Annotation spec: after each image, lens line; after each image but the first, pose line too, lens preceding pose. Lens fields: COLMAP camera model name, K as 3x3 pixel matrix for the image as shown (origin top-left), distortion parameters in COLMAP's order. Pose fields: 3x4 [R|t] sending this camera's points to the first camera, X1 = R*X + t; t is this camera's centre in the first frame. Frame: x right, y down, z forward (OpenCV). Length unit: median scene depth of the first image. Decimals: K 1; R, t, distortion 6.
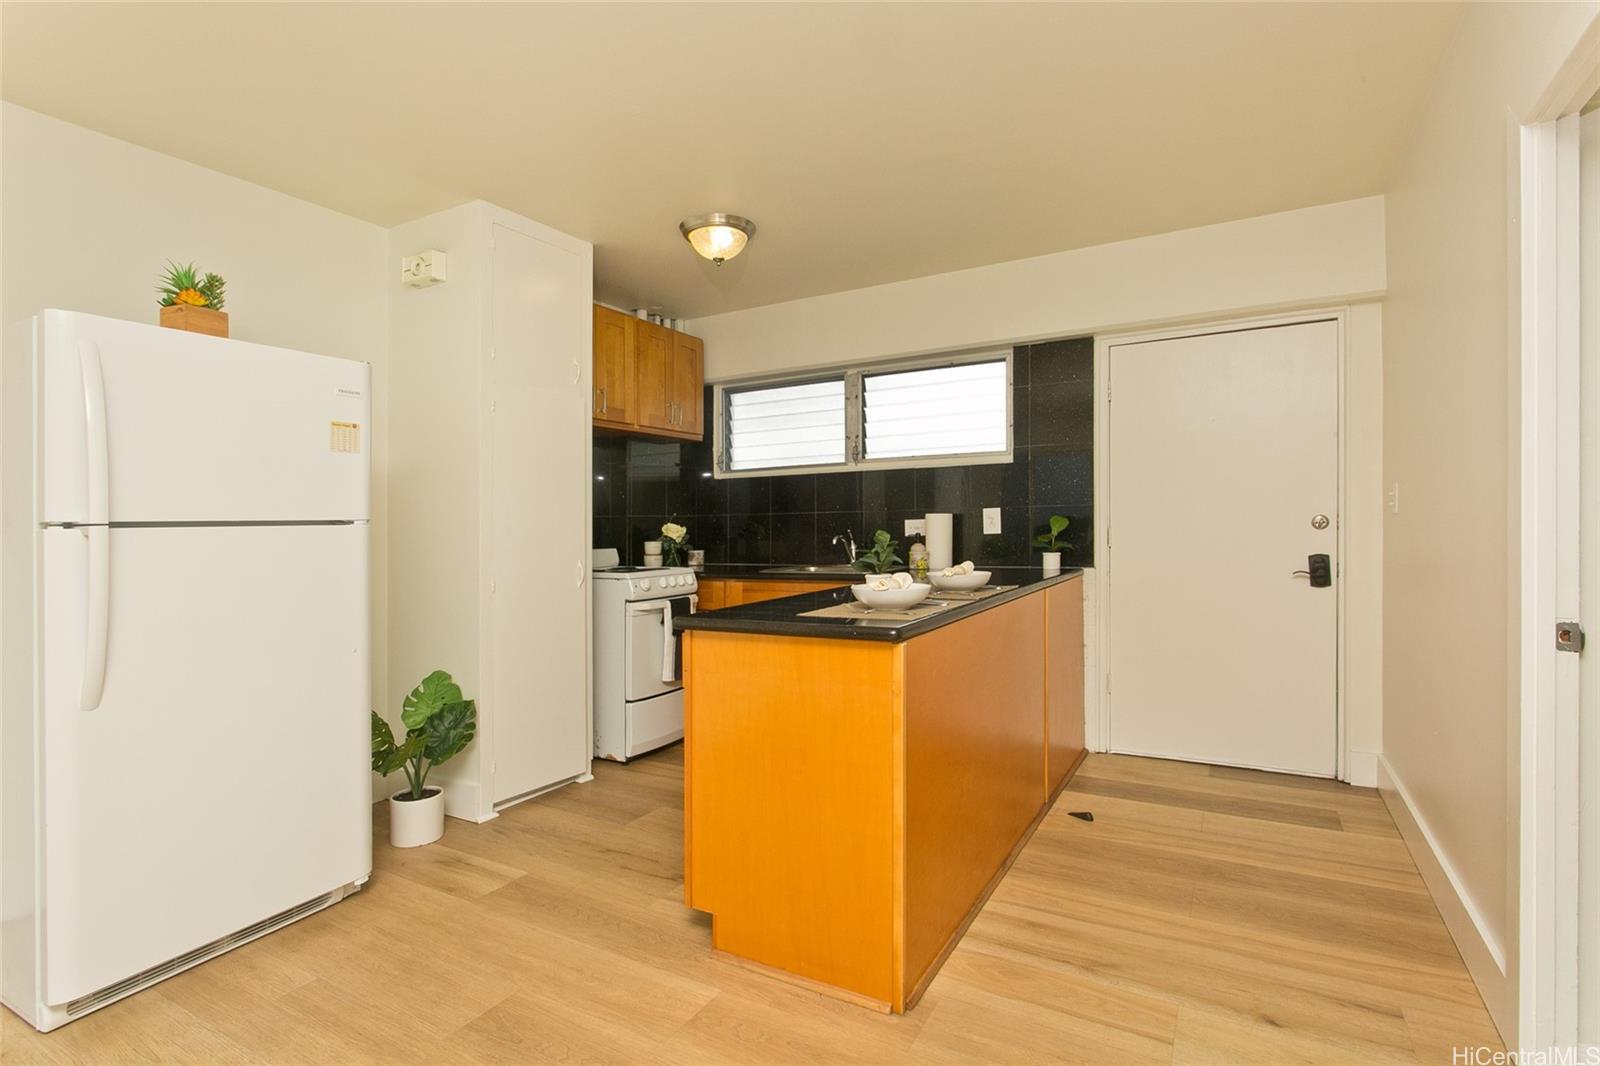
lens RADIAL K [[775.3, 0, 800.0], [0, 775.3, 533.0], [0, 0, 1]] dist [-0.011890, 0.001591]
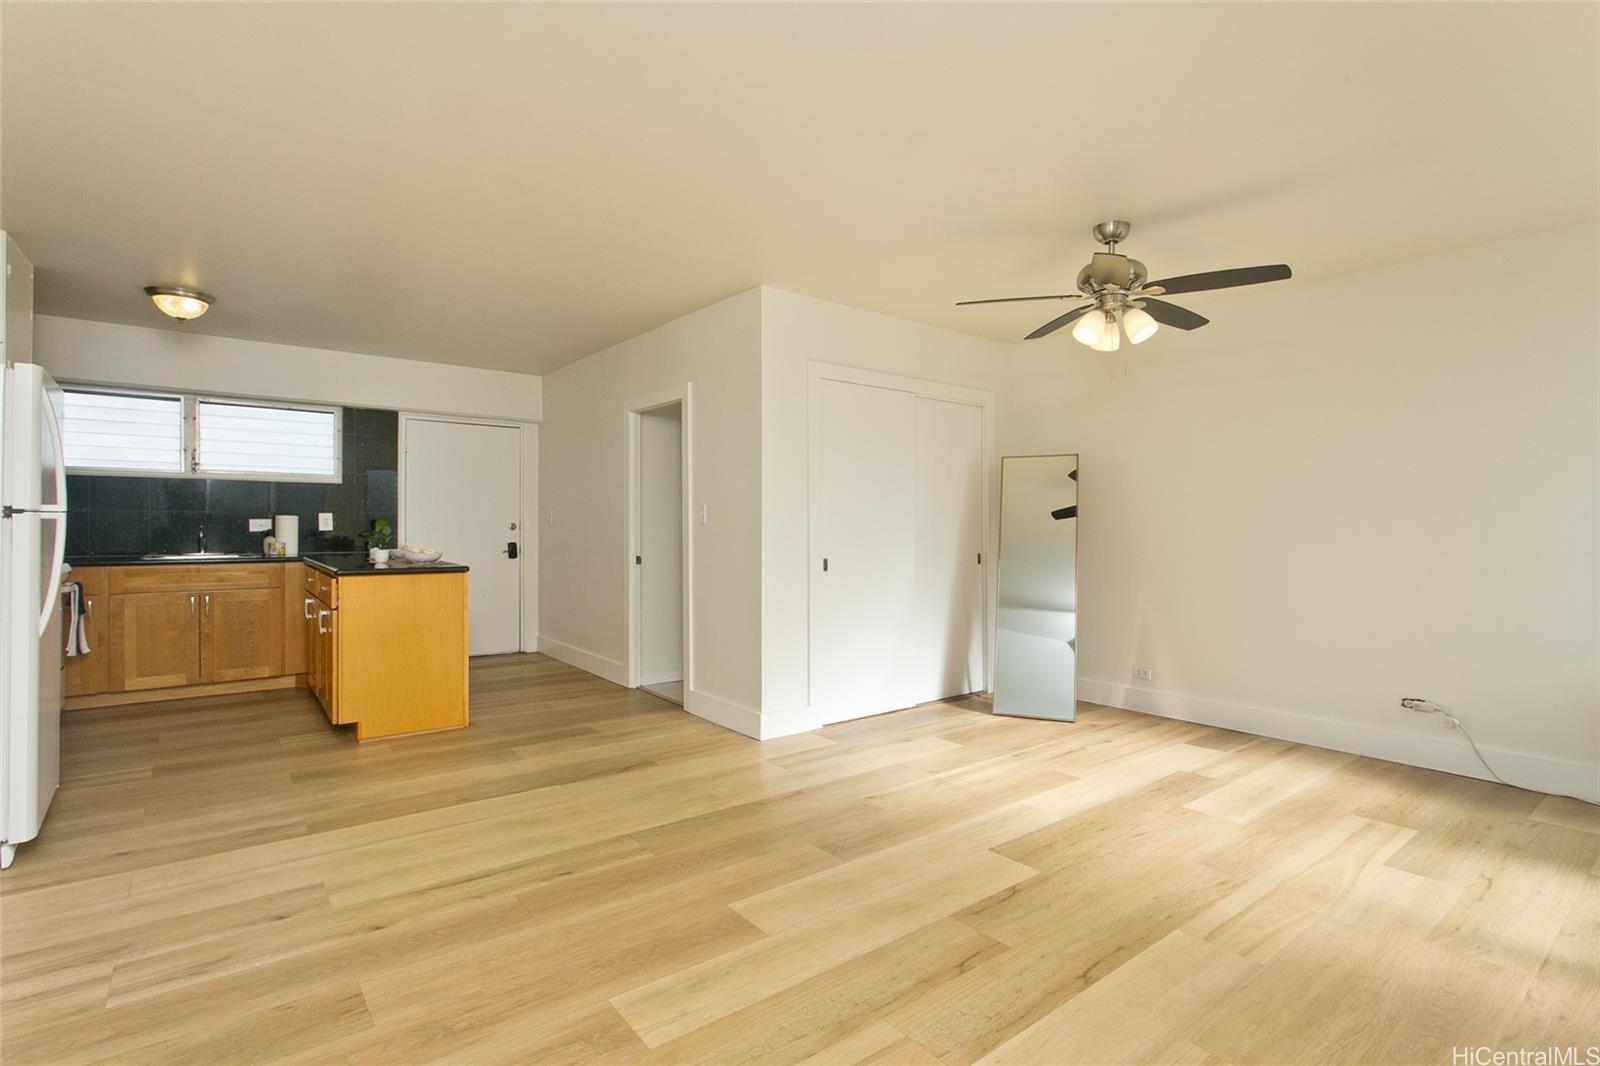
lens RADIAL K [[775.3, 0, 800.0], [0, 775.3, 533.0], [0, 0, 1]] dist [-0.011890, 0.001591]
pose [[0.381873, 0.011712, 0.924141, -0.763882], [-0.003897, 0.999931, -0.011063, 0.018907], [-0.924207, 0.000624, 0.381892, -0.393308]]
